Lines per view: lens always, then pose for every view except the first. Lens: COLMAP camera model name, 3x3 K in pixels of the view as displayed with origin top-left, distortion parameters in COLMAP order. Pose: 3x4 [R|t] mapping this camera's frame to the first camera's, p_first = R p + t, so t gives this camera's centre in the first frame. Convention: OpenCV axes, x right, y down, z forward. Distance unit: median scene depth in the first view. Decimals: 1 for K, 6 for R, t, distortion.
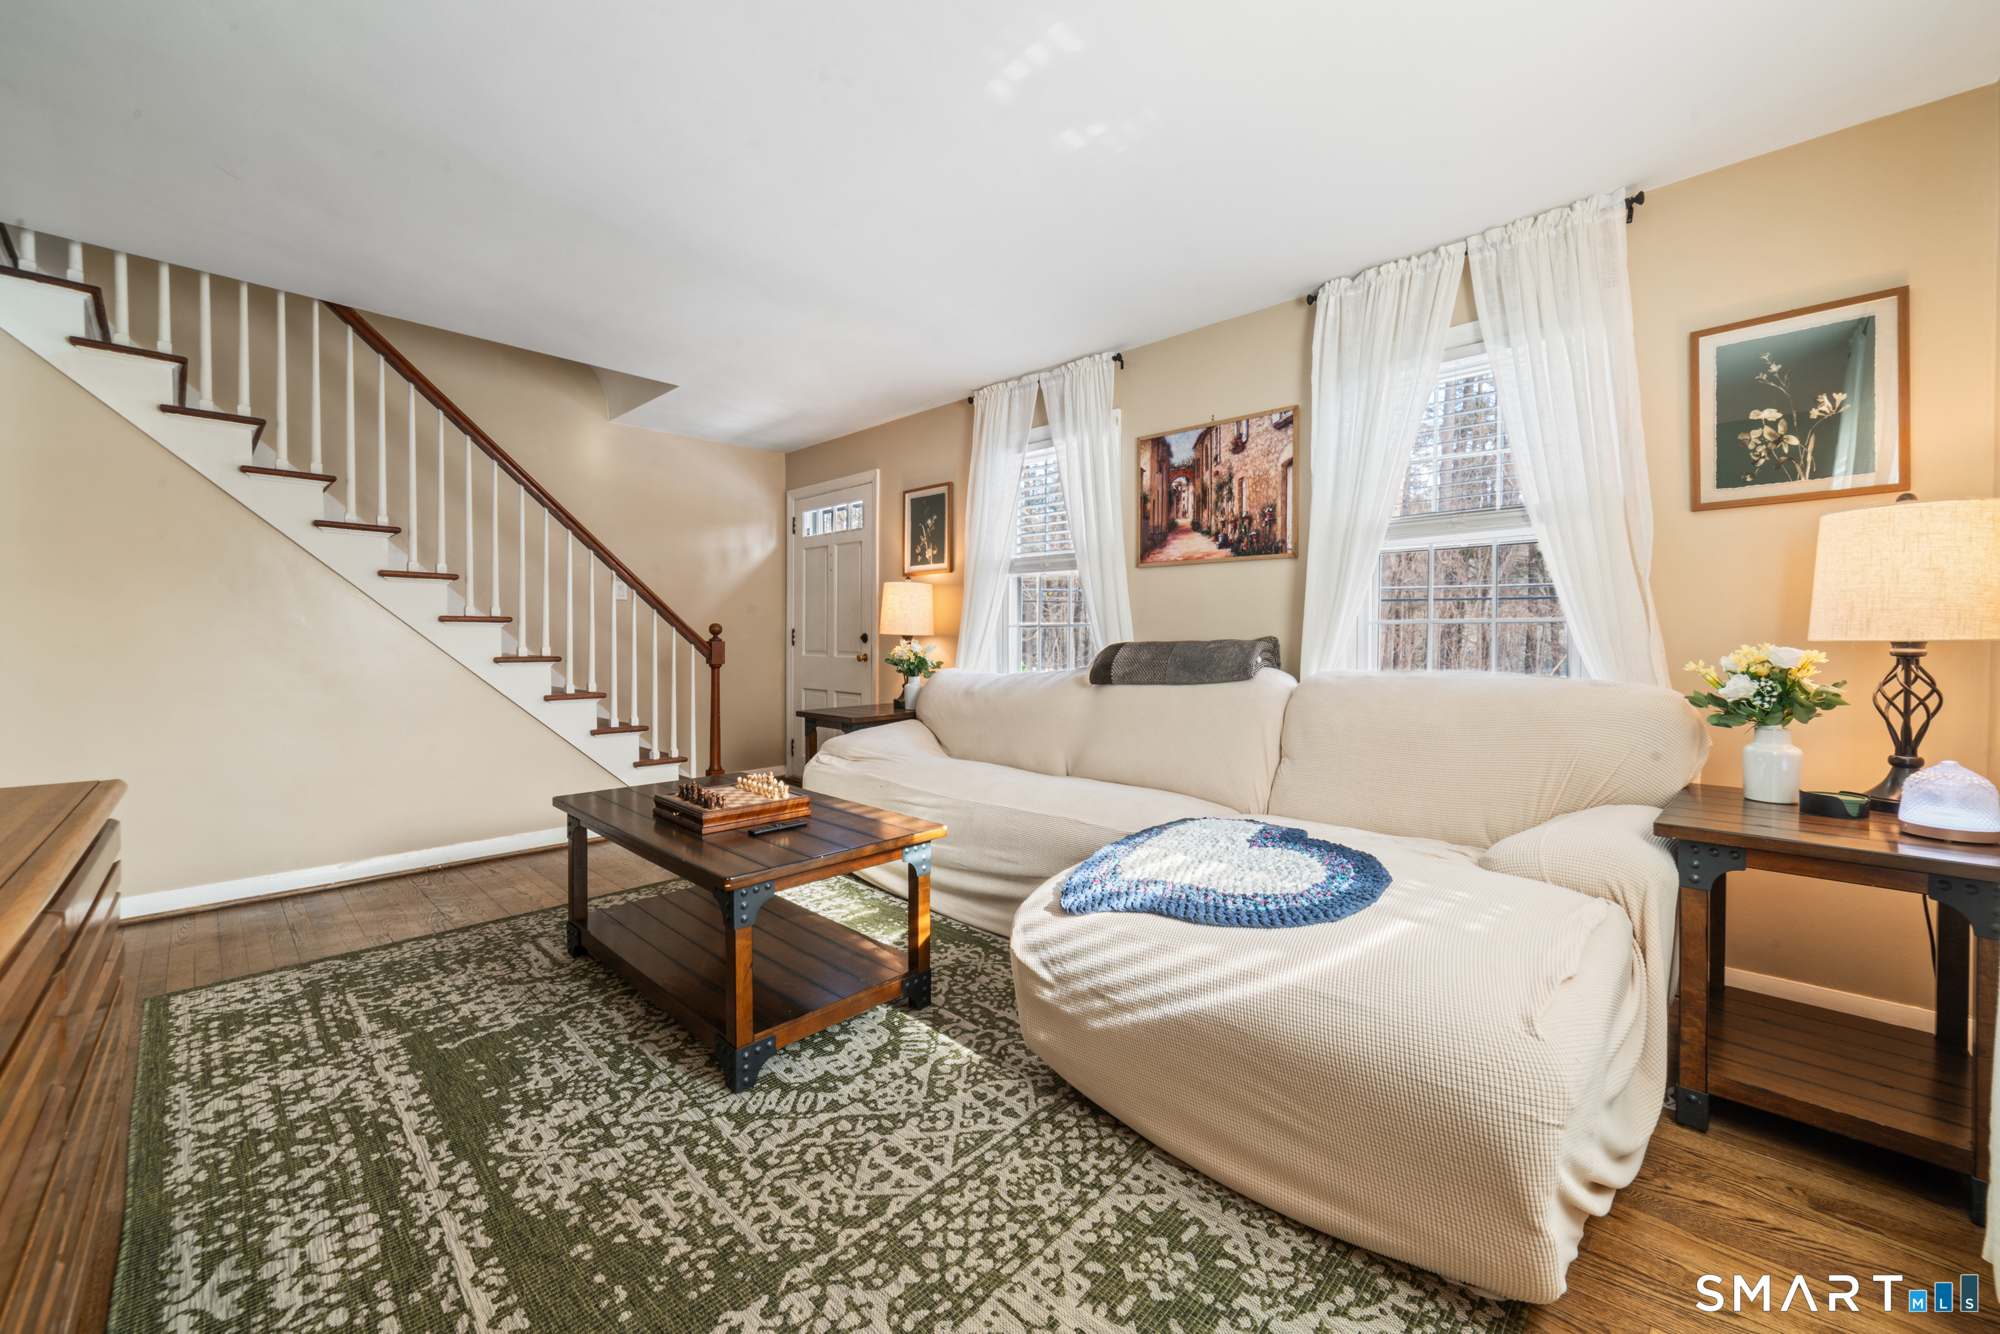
lens RADIAL K [[780.9, 0, 995.9], [0, 780.9, 655.4], [0, 0, 1]] dist [0.000725, -0.000337]
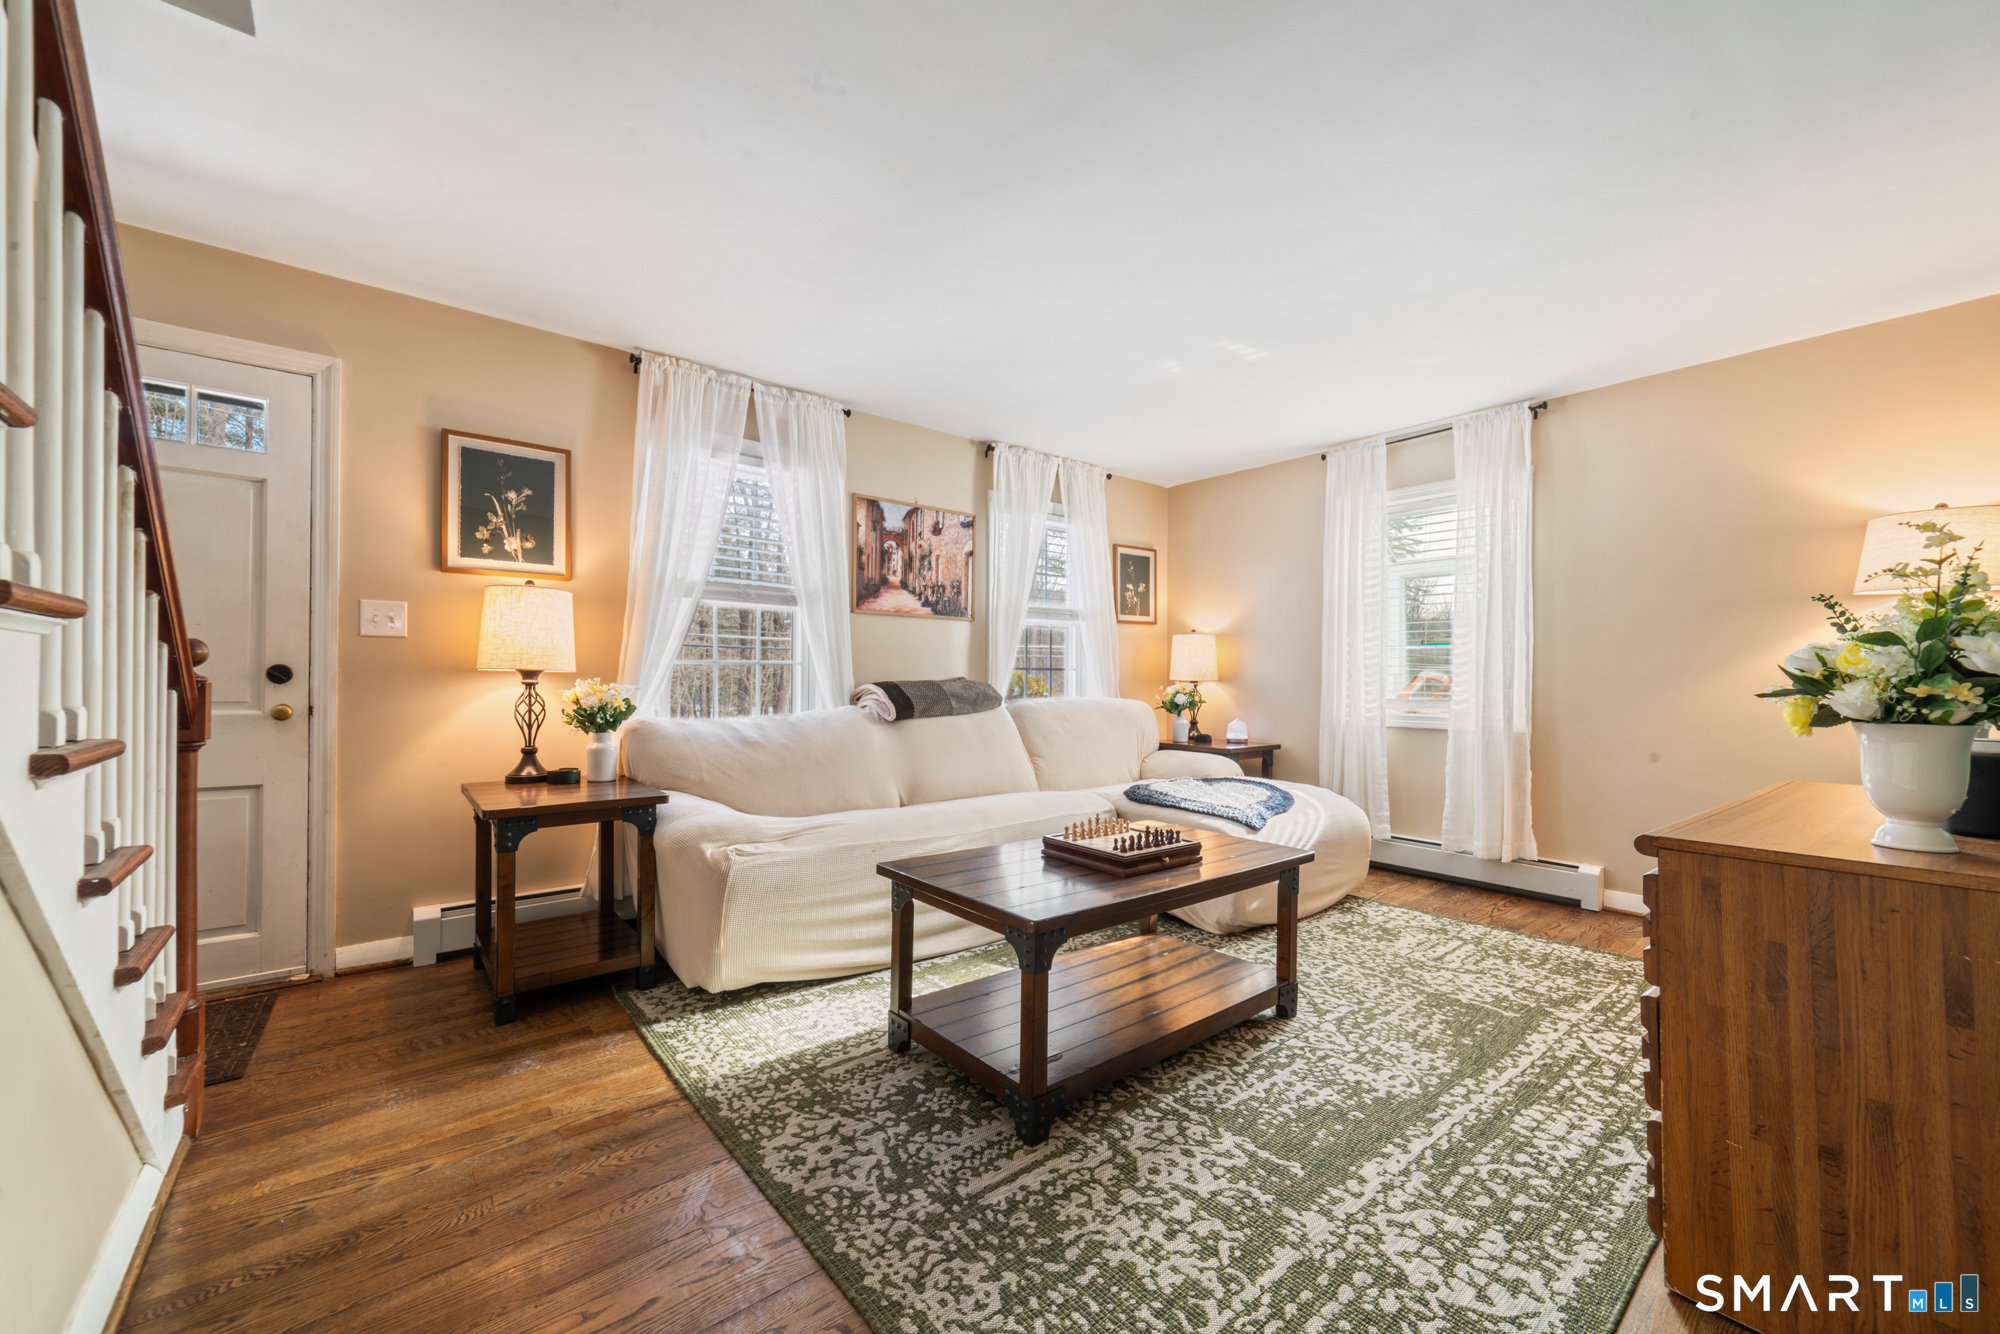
lens RADIAL K [[768.4, 0, 1019.7], [0, 768.4, 676.6], [0, 0, 1]] dist [0.003235, 0.000236]
pose [[0.107518, 0.000356, 0.994203, -1.557083], [0.016277, 0.999865, -0.002118, -0.031766], [-0.994070, 0.016410, 0.107498, 1.198945]]
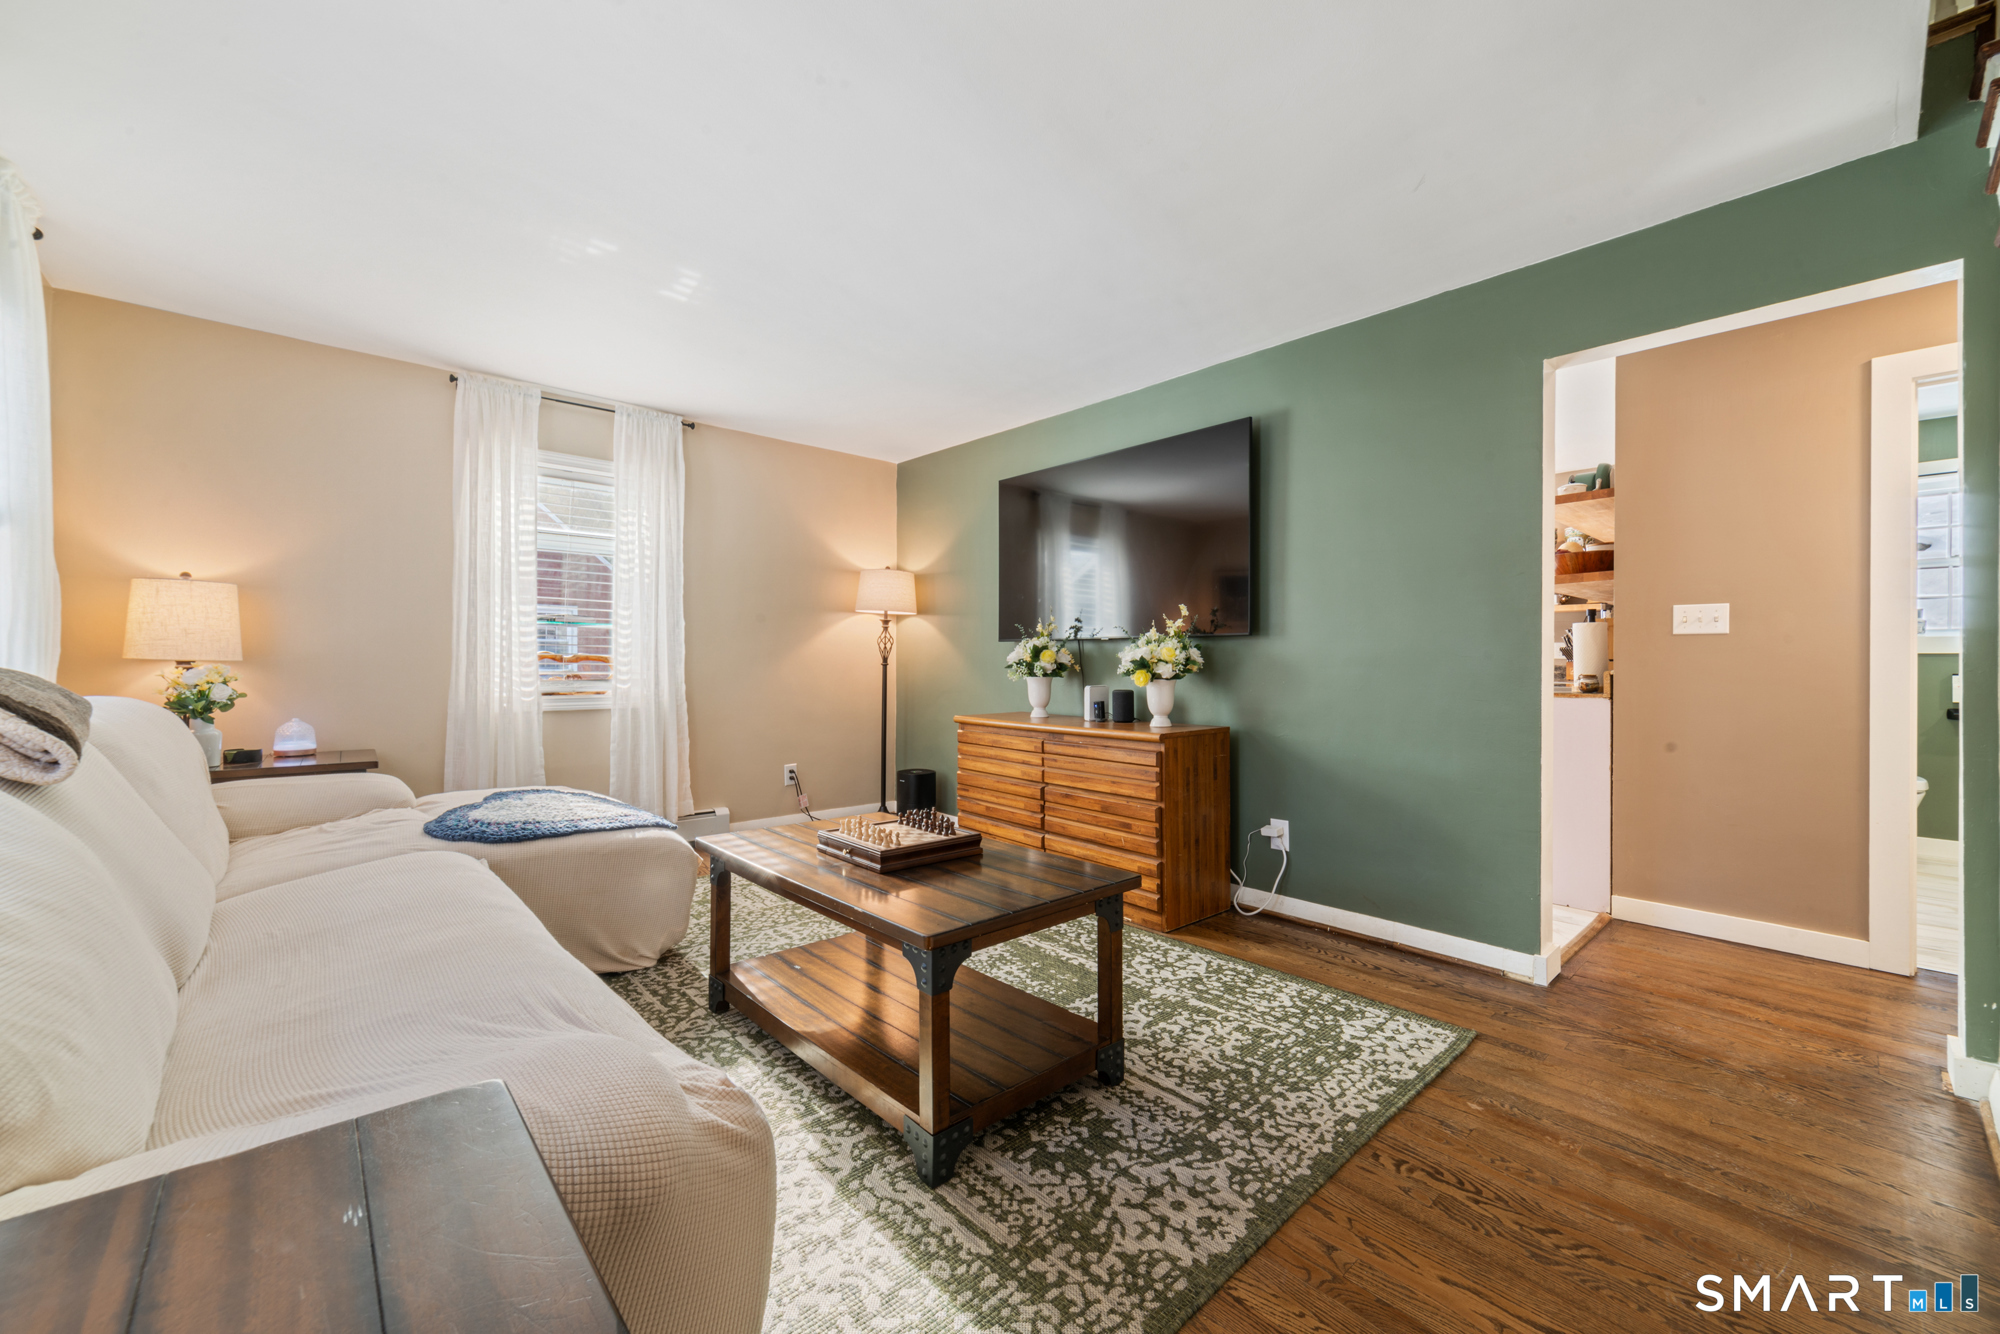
lens RADIAL K [[780.9, 0, 995.9], [0, 780.9, 655.4], [0, 0, 1]] dist [0.000725, -0.000337]
pose [[-0.996753, -0.008222, 0.080098, -0.619314], [-0.007372, 0.999913, 0.010897, -0.050453], [-0.080181, 0.010271, -0.996727, 2.266023]]
